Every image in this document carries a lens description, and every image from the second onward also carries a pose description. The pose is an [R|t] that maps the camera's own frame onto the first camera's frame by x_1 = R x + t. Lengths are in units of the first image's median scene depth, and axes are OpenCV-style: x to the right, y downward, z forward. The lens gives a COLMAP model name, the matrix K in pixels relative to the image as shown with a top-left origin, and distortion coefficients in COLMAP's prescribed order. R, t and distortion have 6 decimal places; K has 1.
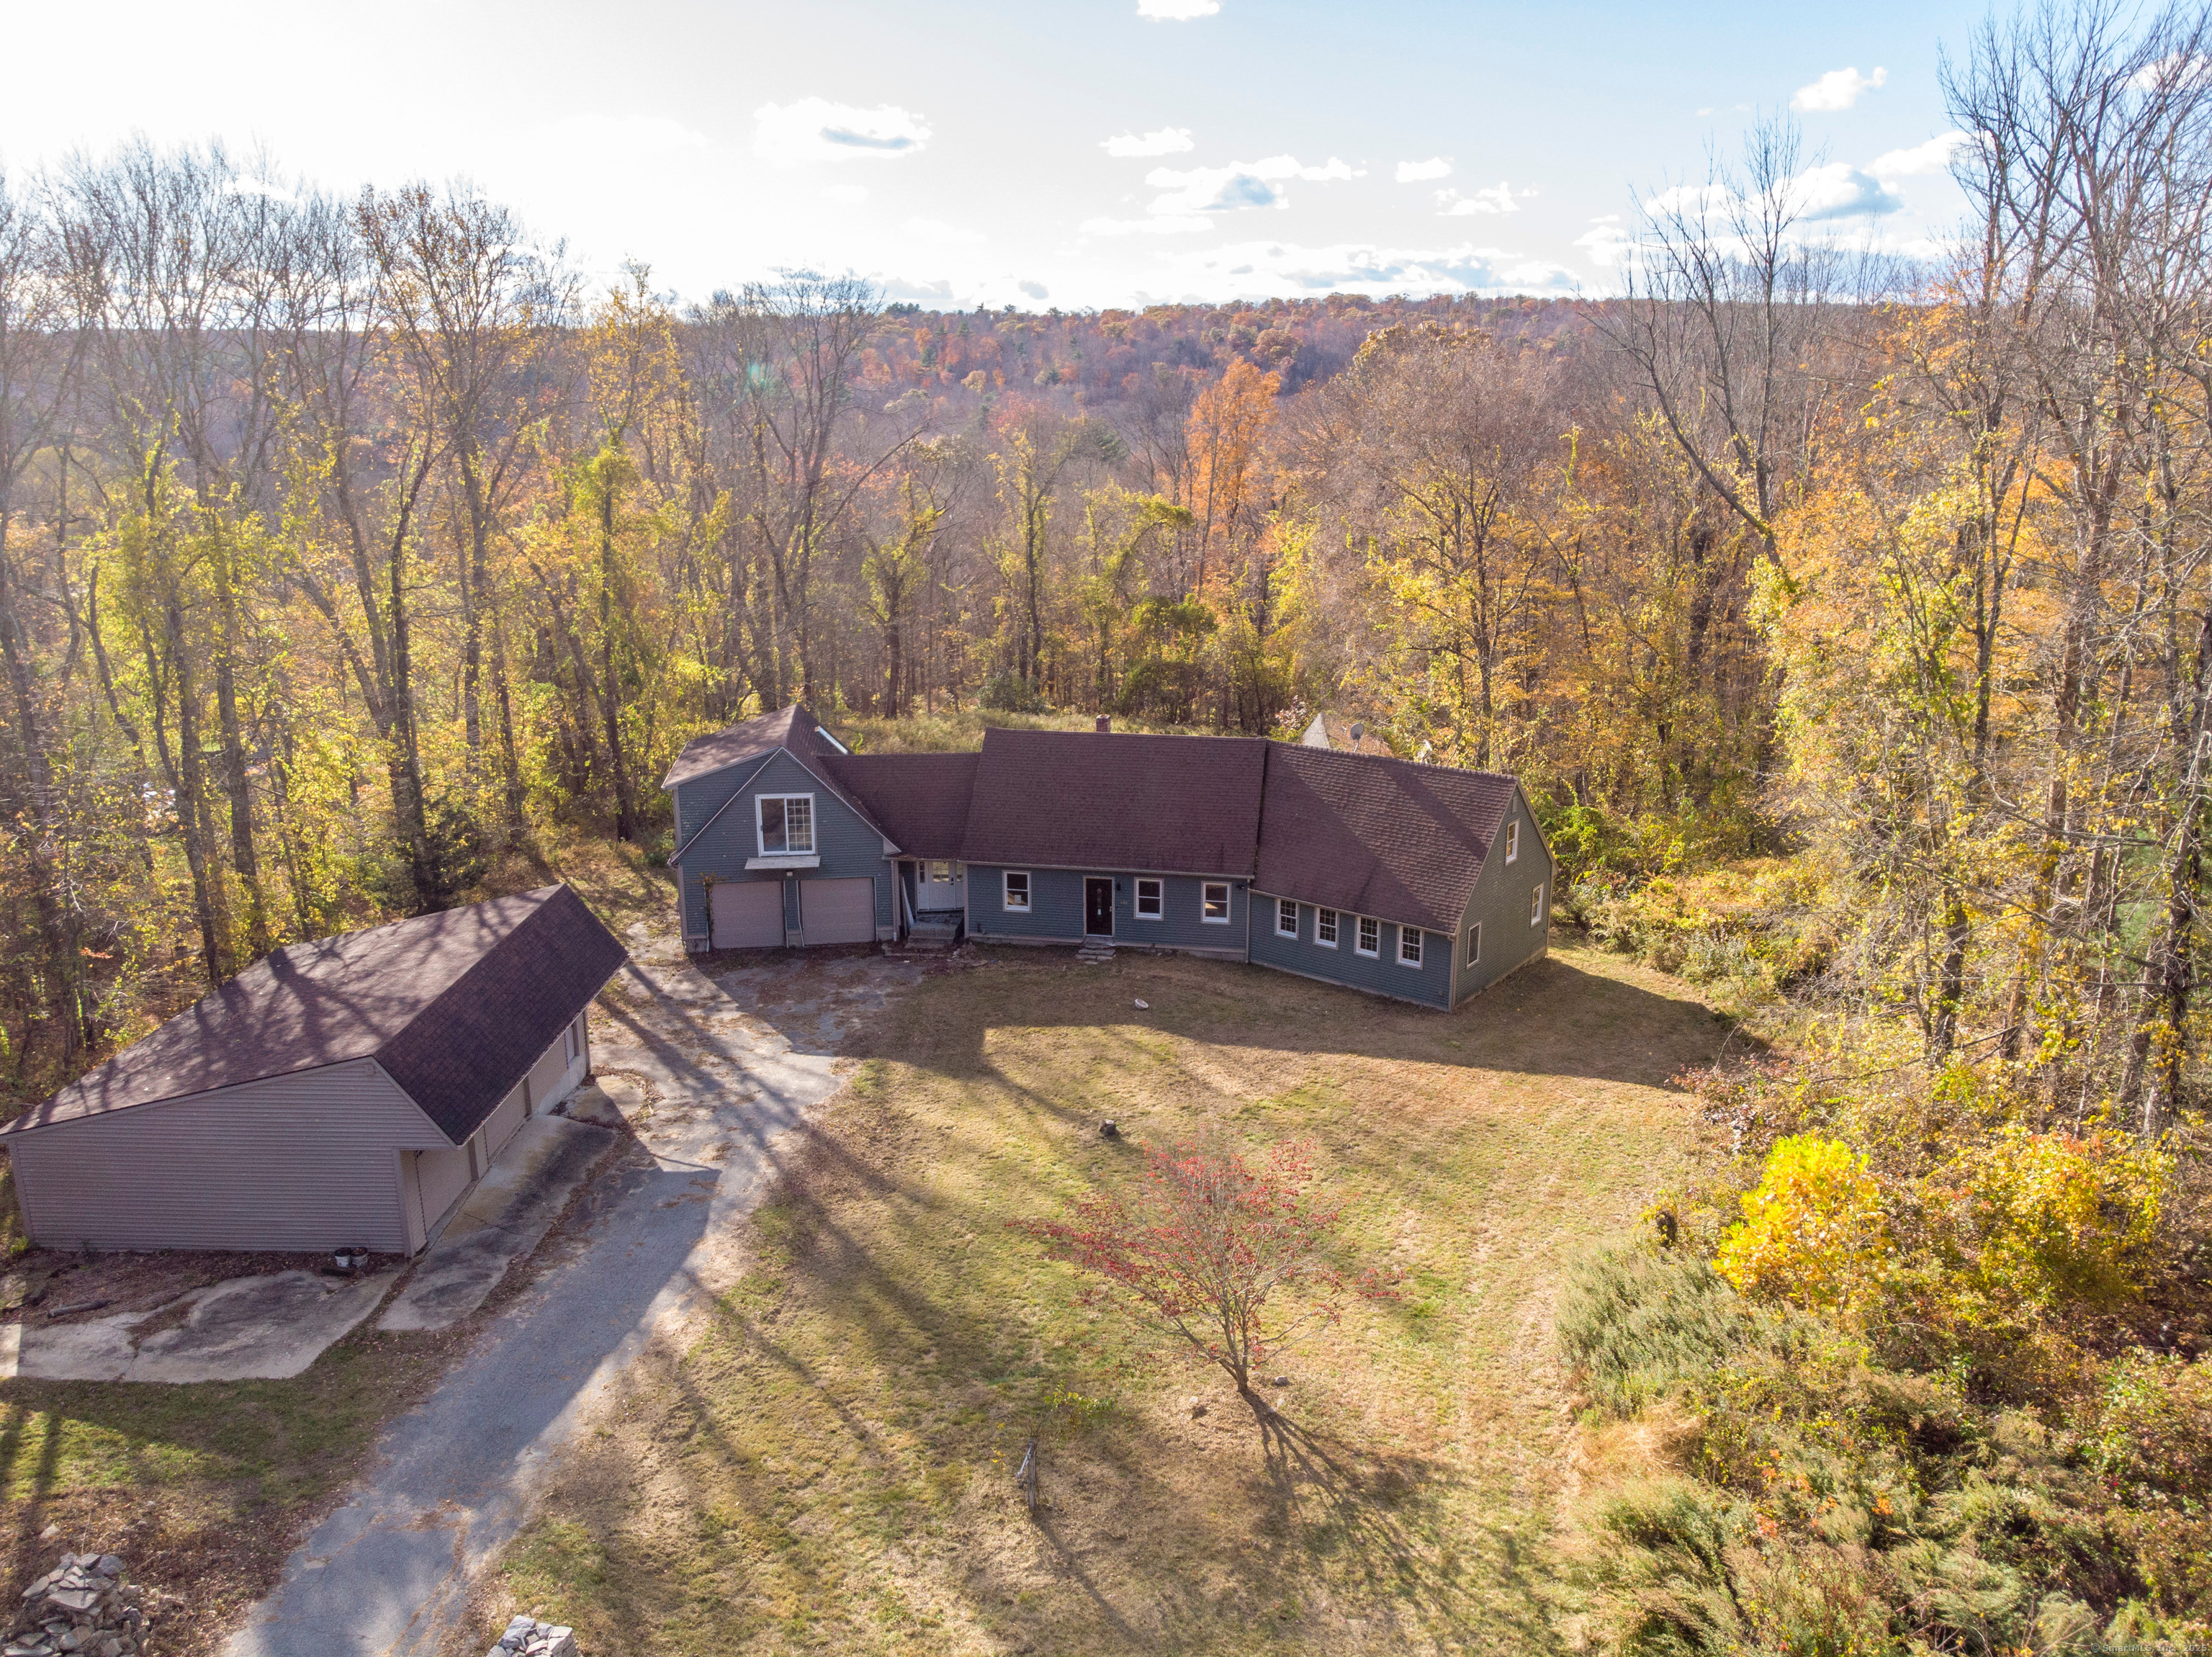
lens RADIAL K [[1585.8, 0, 1094.3], [0, 1585.8, 796.1], [0, 0, 1]] dist [0.005620, -0.017255]
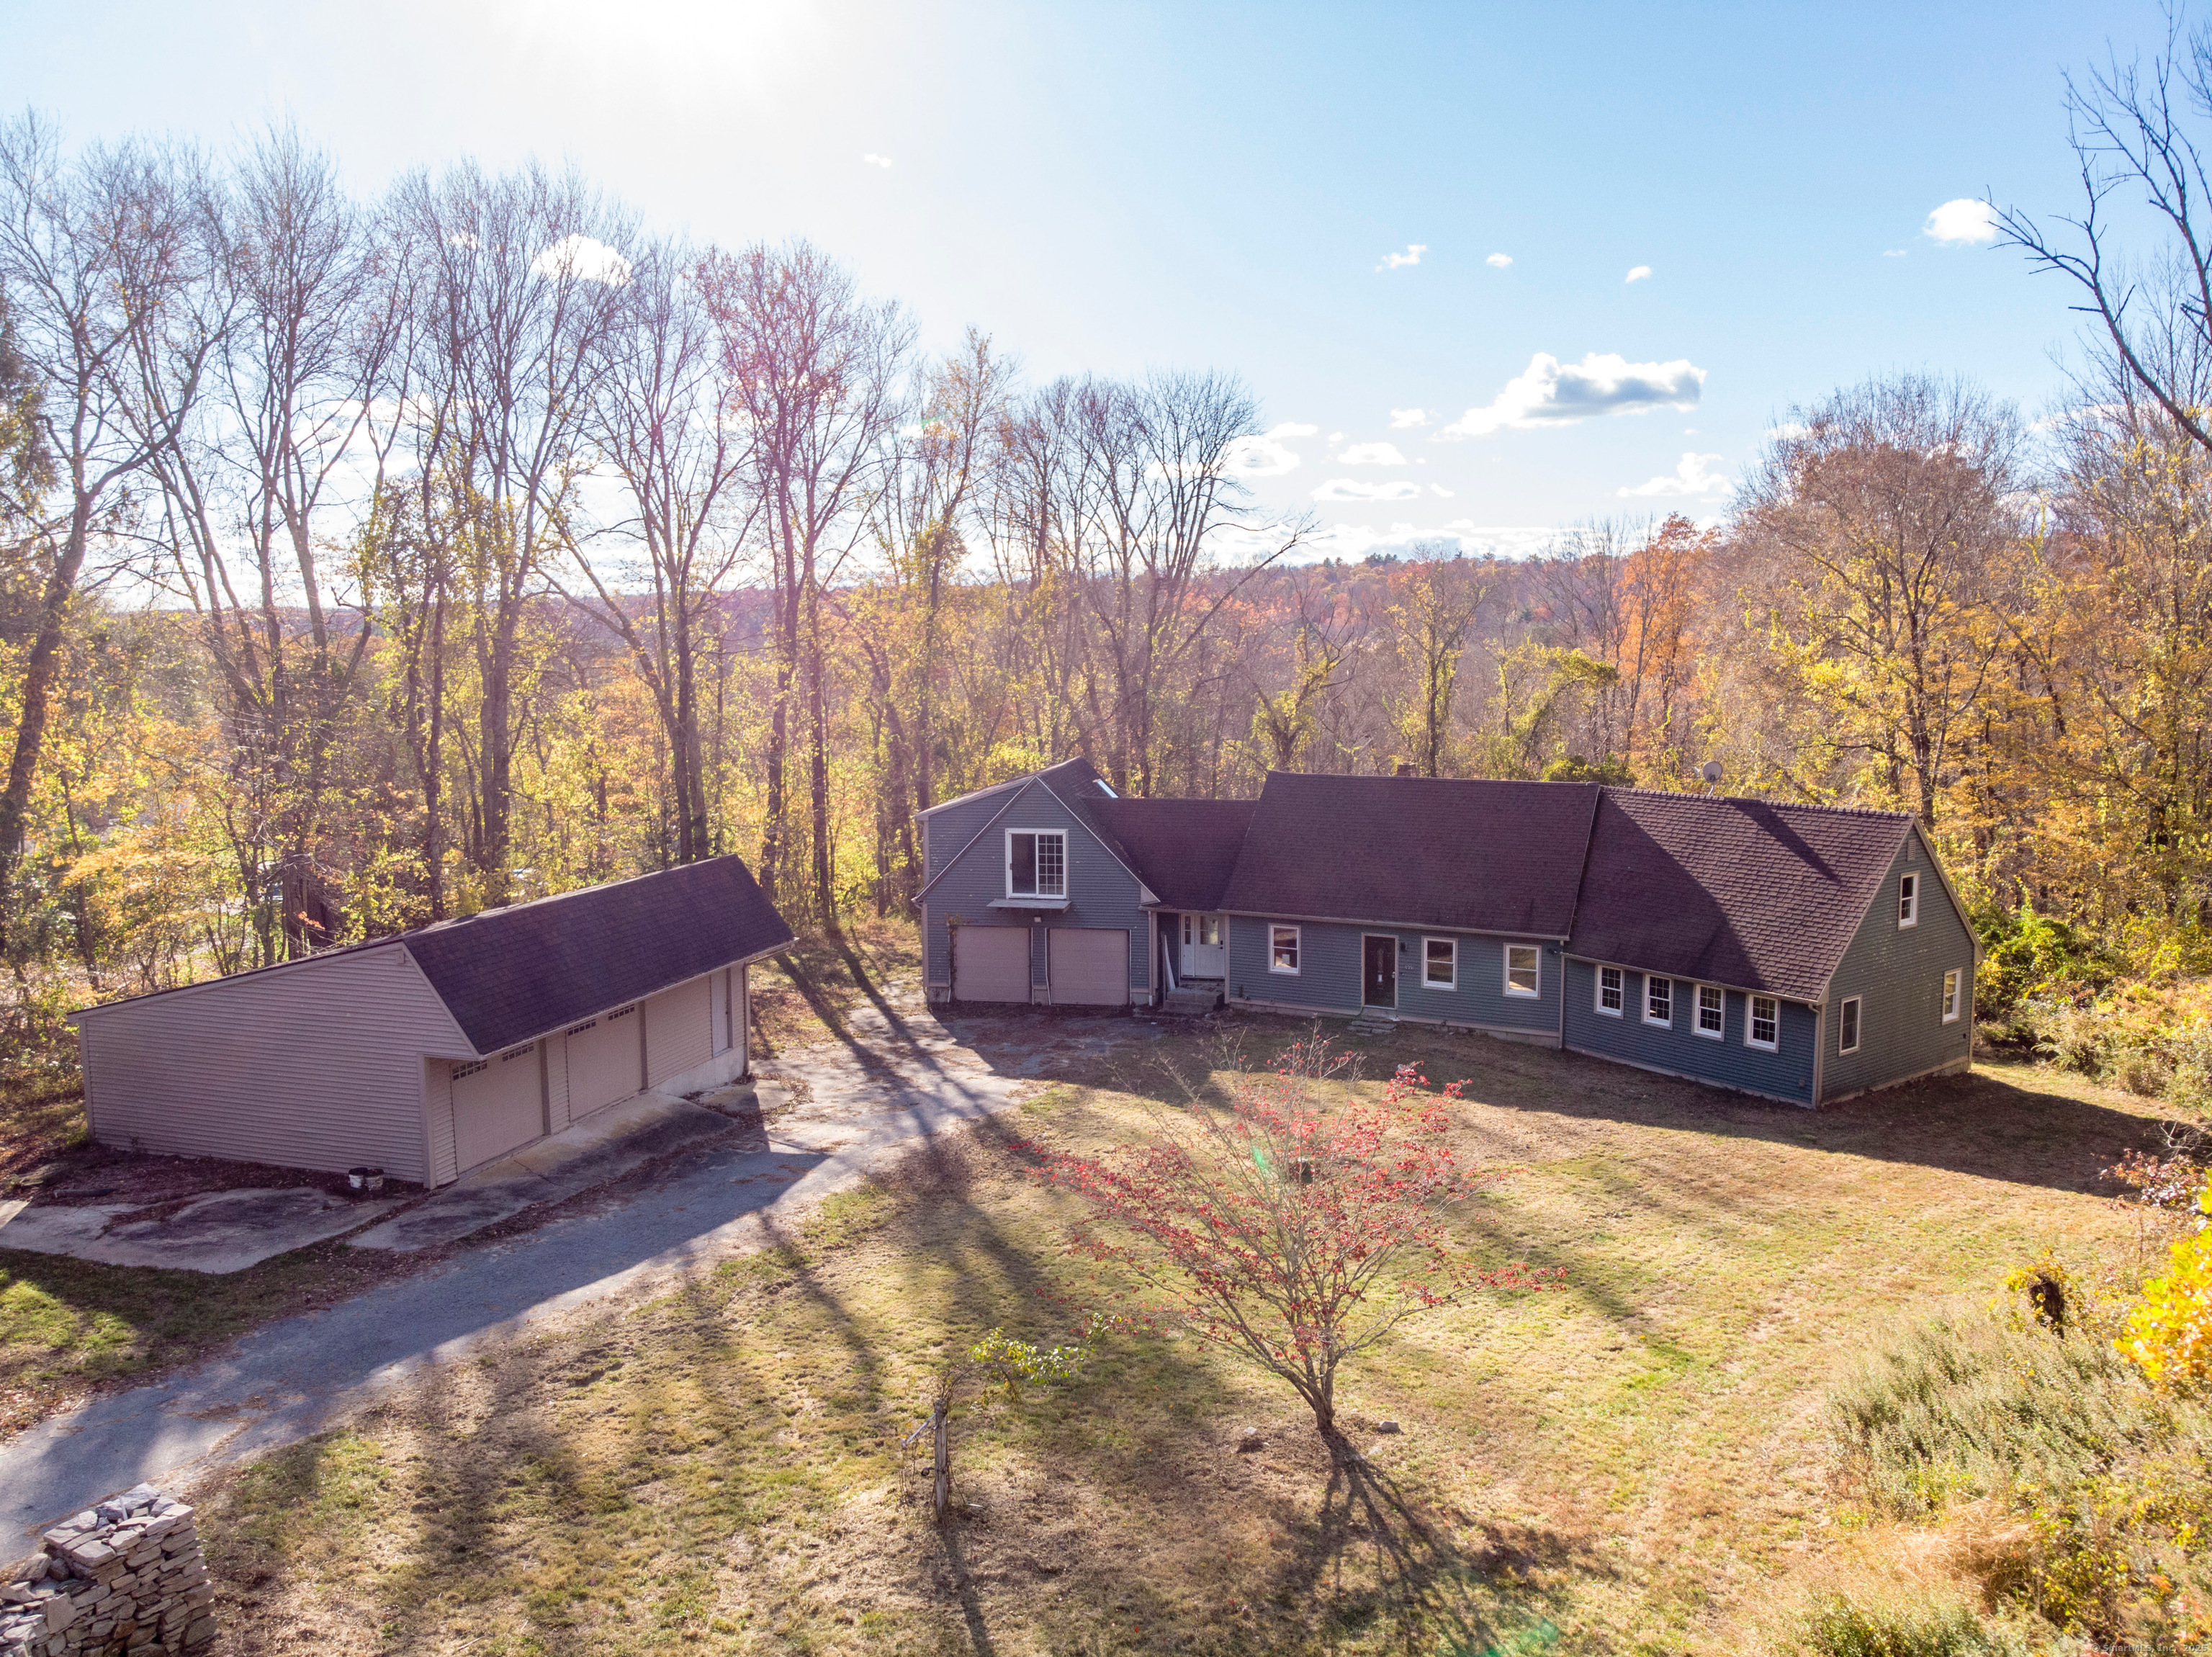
lens RADIAL K [[1585.8, 0, 1122.9], [0, 1585.8, 827.5], [0, 0, 1]] dist [0.005620, -0.017255]
pose [[0.961919, 0.028423, -0.271853, 0.096843], [-0.064715, 0.989983, -0.125478, 0.107090], [0.265564, 0.138293, 0.954123, 0.147051]]
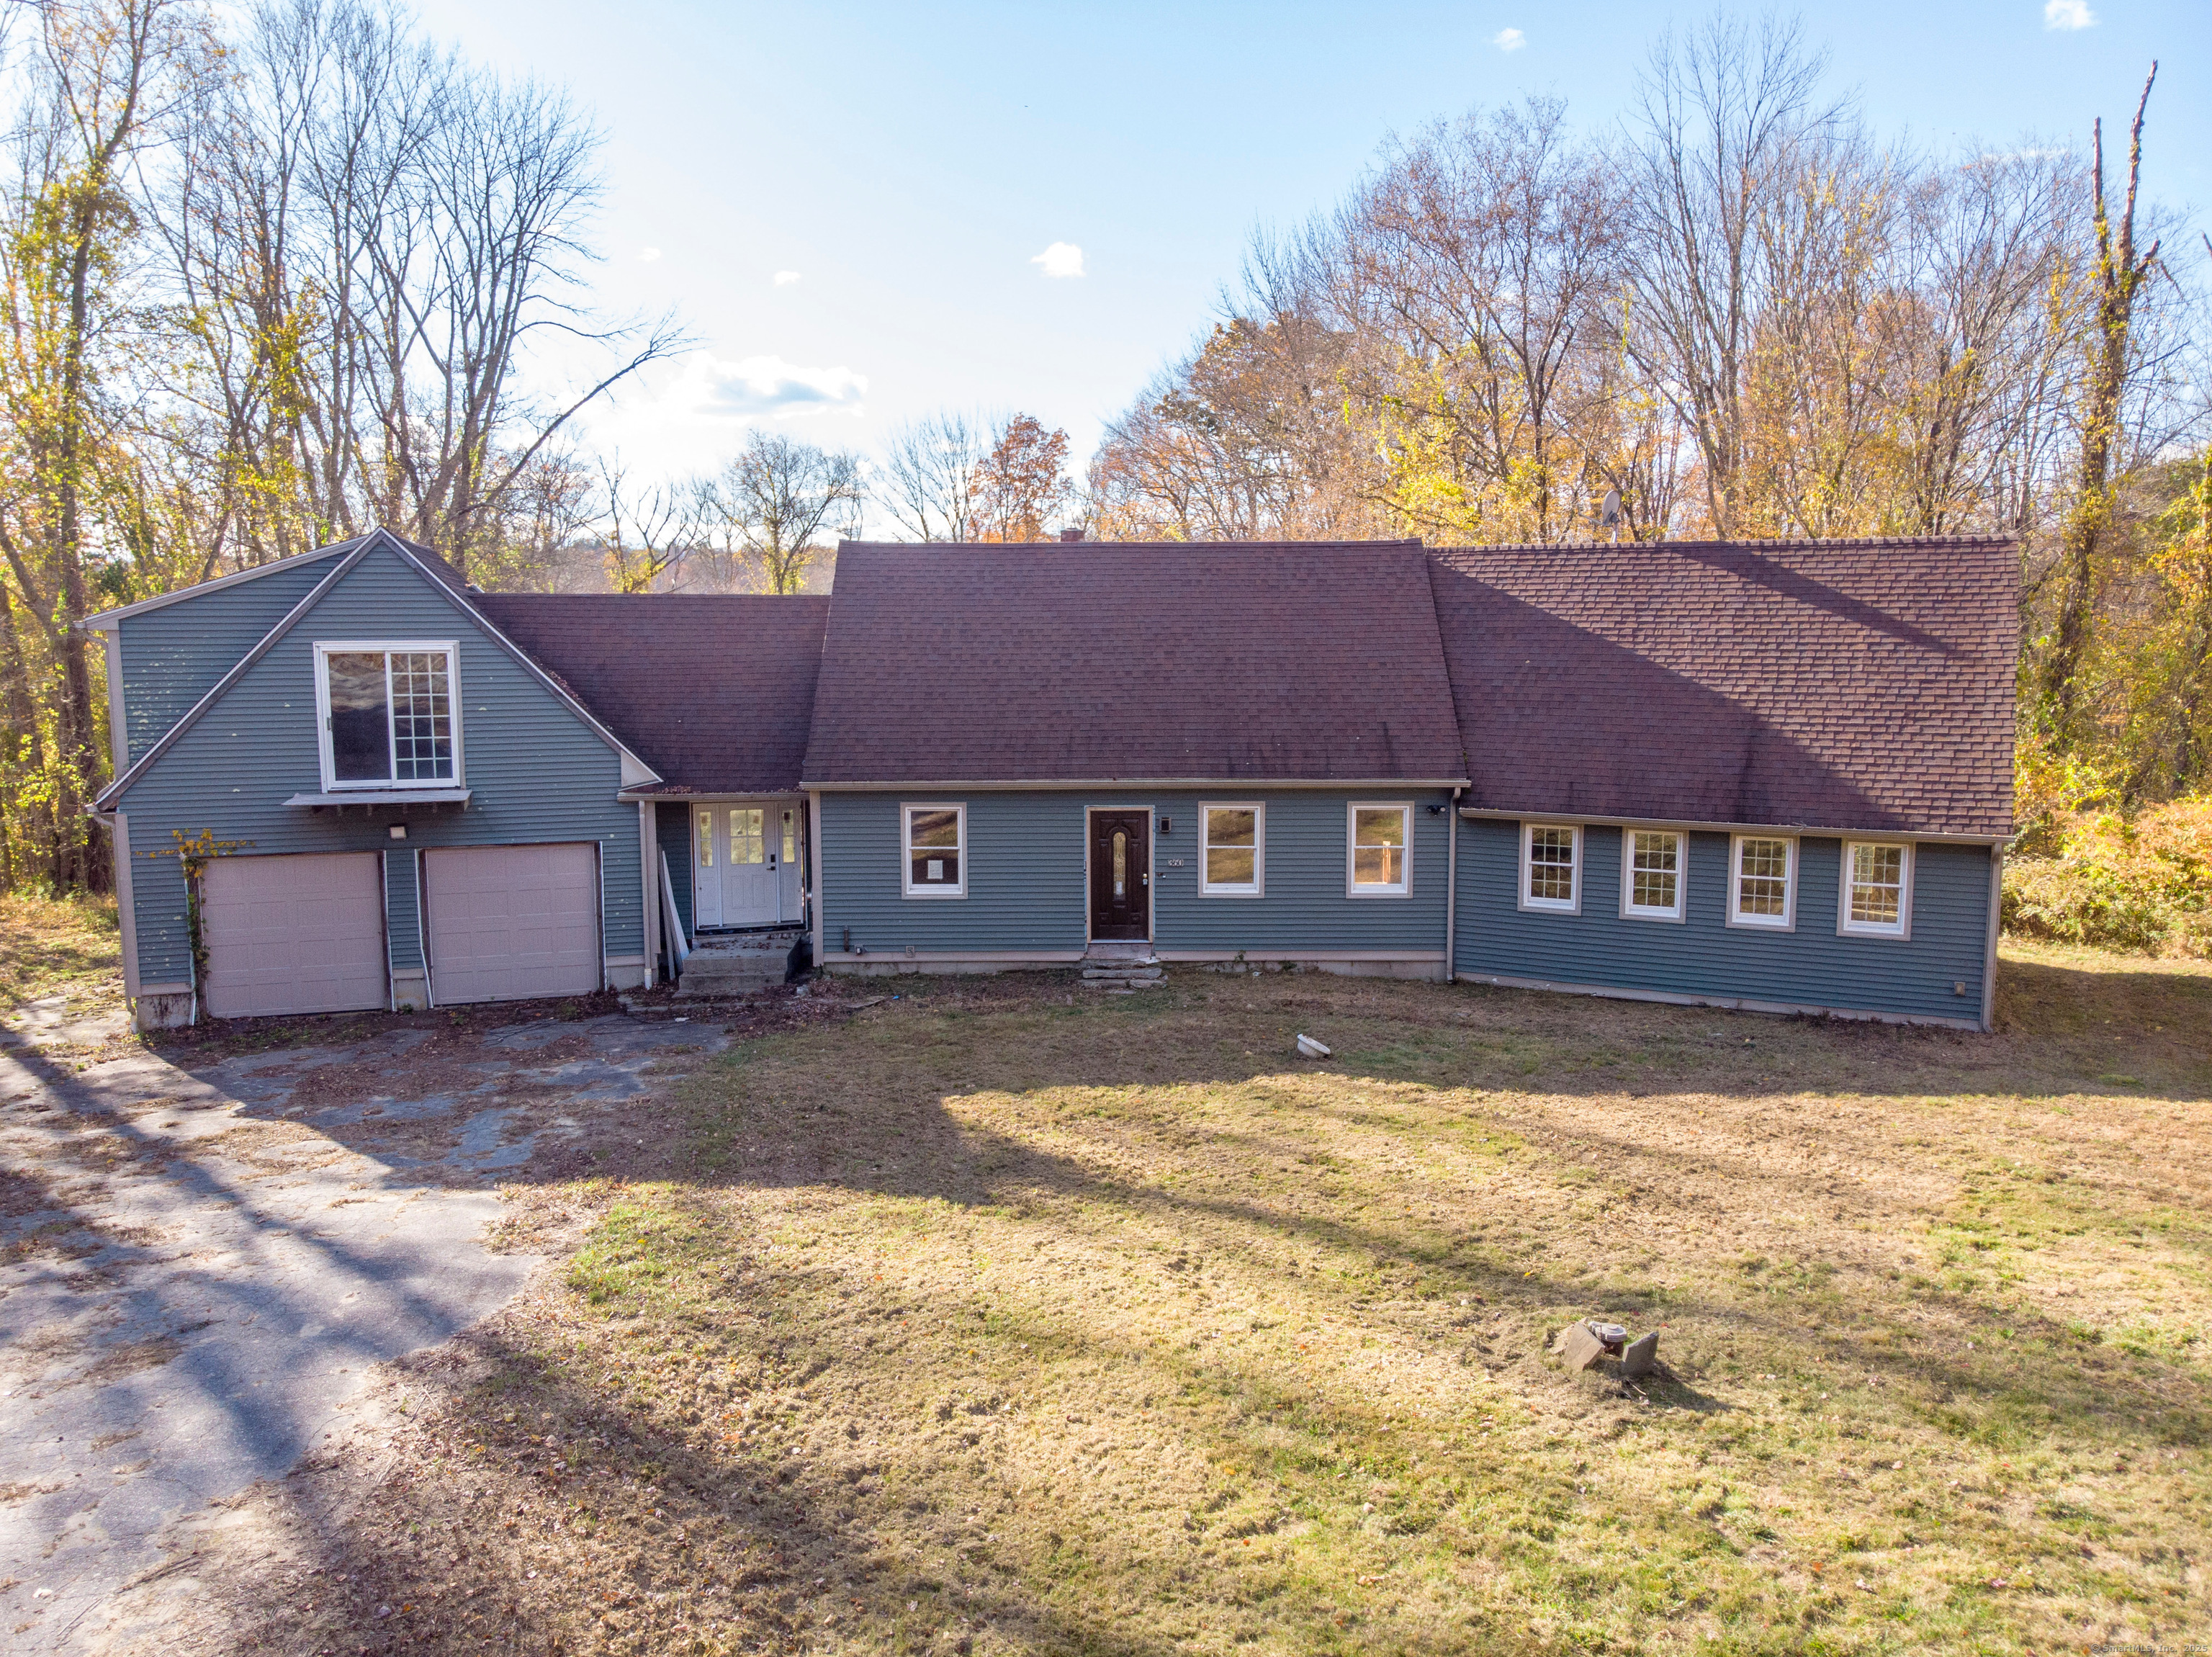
lens RADIAL K [[1585.8, 0, 1087.1], [0, 1585.8, 828.5], [0, 0, 1]] dist [0.005620, -0.017255]
pose [[0.982987, -0.024756, 0.181997, -0.086972], [0.048085, 0.991001, -0.124917, 0.110856], [-0.177267, 0.131544, 0.975332, 0.546760]]
